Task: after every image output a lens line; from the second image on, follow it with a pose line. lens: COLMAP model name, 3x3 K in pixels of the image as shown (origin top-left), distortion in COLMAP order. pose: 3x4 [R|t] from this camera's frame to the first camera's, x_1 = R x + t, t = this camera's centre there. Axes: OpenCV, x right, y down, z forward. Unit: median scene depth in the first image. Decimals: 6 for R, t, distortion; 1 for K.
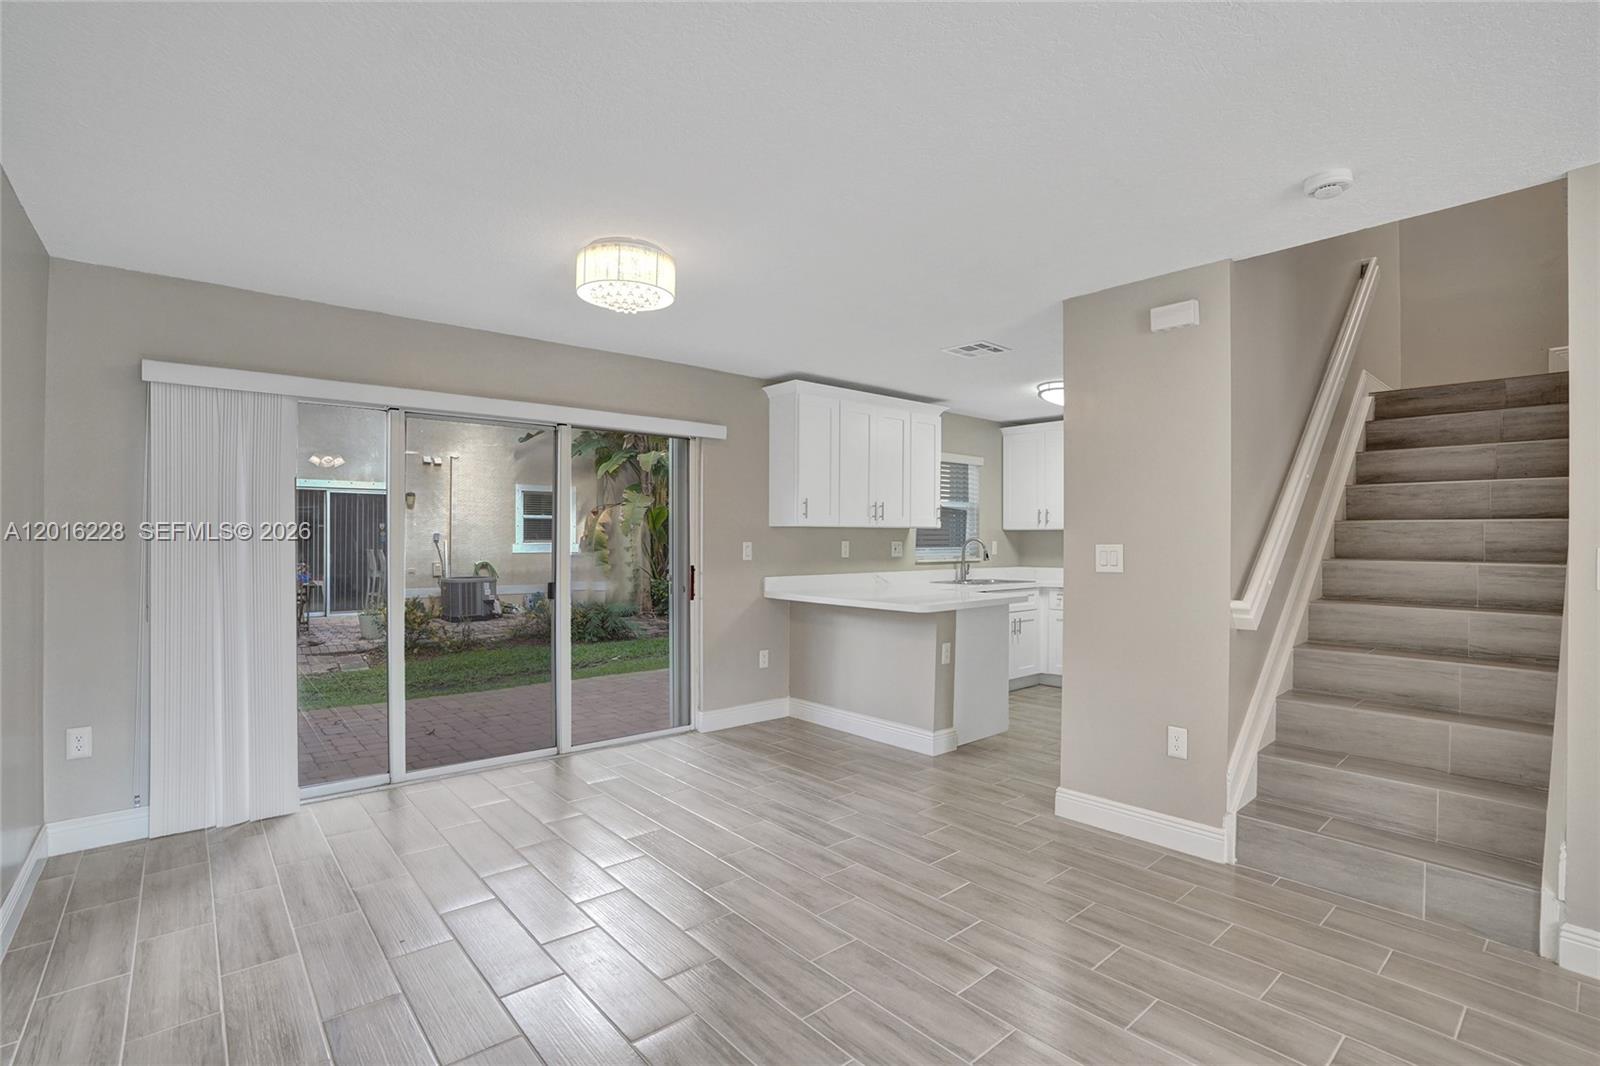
lens RADIAL K [[747.6, 0, 803.7], [0, 747.6, 542.7], [0, 0, 1]] dist [-0.071360, 0.023682]
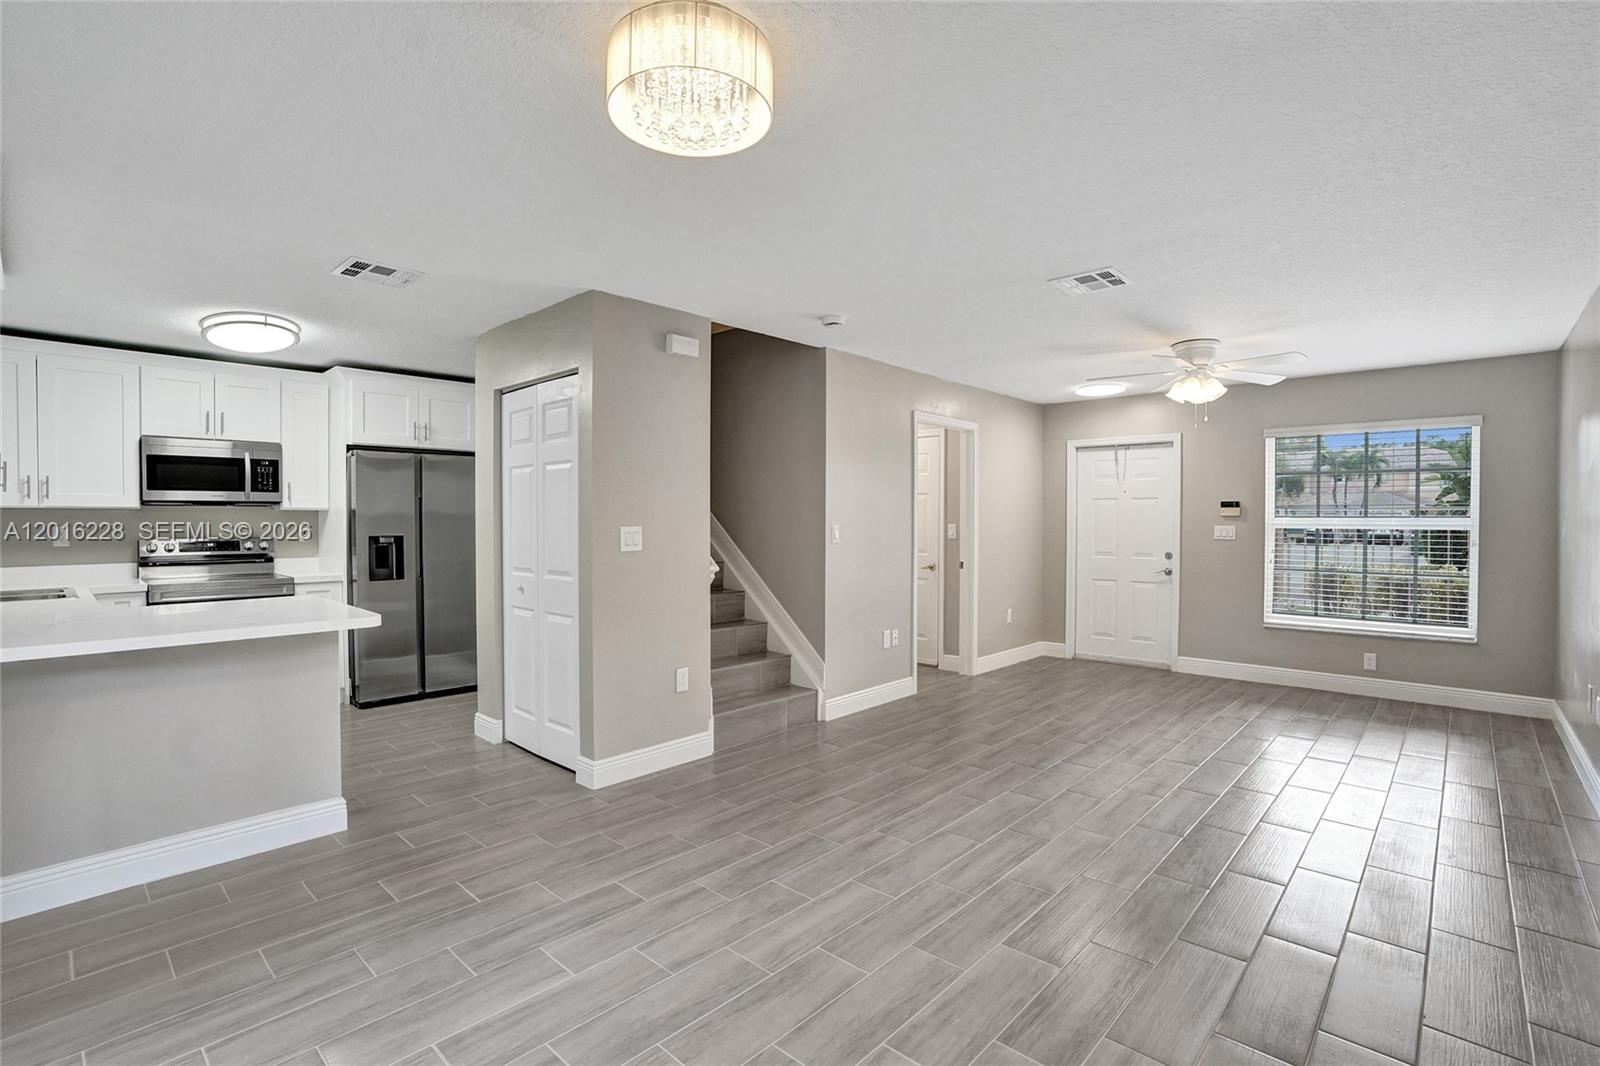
lens RADIAL K [[747.6, 0, 798.9], [0, 747.6, 533.6], [0, 0, 1]] dist [-0.071360, 0.023682]
pose [[-0.109252, -0.021349, 0.993785, -0.497473], [0.004862, 0.999746, 0.022011, -0.007135], [-0.994002, 0.007236, -0.109121, 0.578828]]
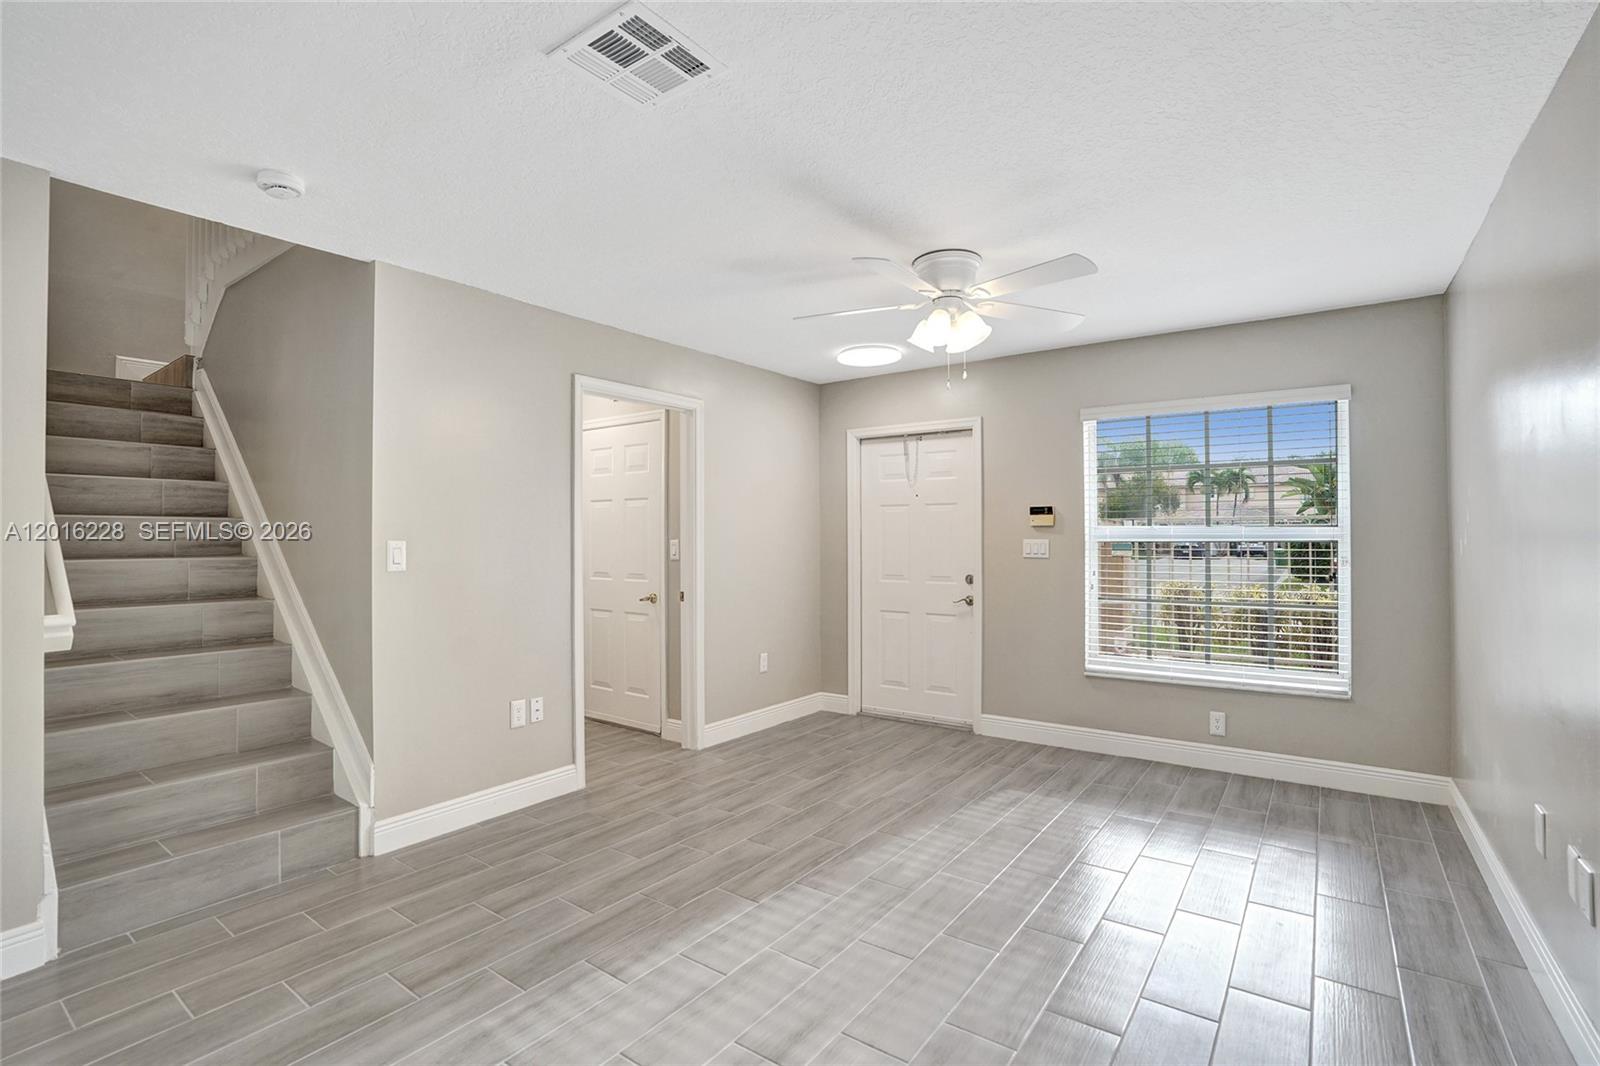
lens RADIAL K [[747.6, 0, 799.6], [0, 747.6, 531.9], [0, 0, 1]] dist [-0.071360, 0.023682]
pose [[-0.231984, 0.005301, 0.972705, -0.190273], [0.009579, 0.999949, -0.003165, 0.001118], [-0.972672, 0.008584, -0.232023, 0.235342]]
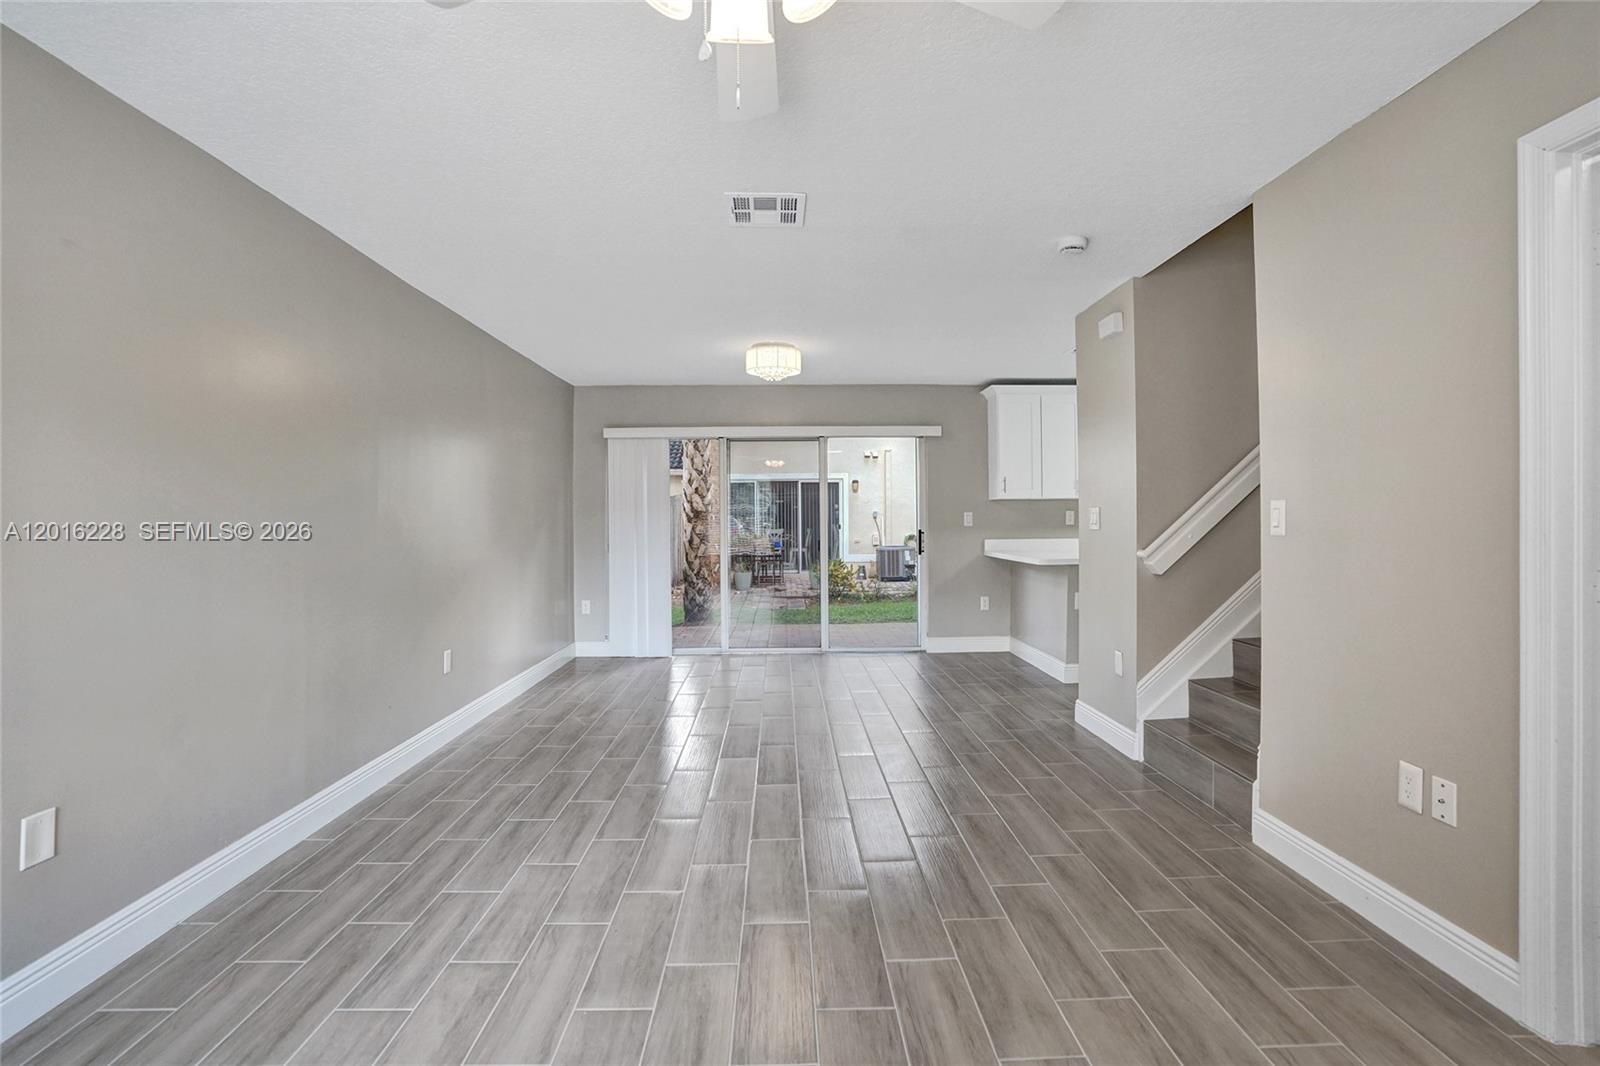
lens RADIAL K [[747.6, 0, 796.7], [0, 747.6, 516.5], [0, 0, 1]] dist [-0.071360, 0.023682]
pose [[0.771202, -0.010048, -0.636511, 0.551634], [0.005310, 0.999942, -0.009351, 0.017964], [0.636568, 0.003832, 0.771211, -0.204452]]
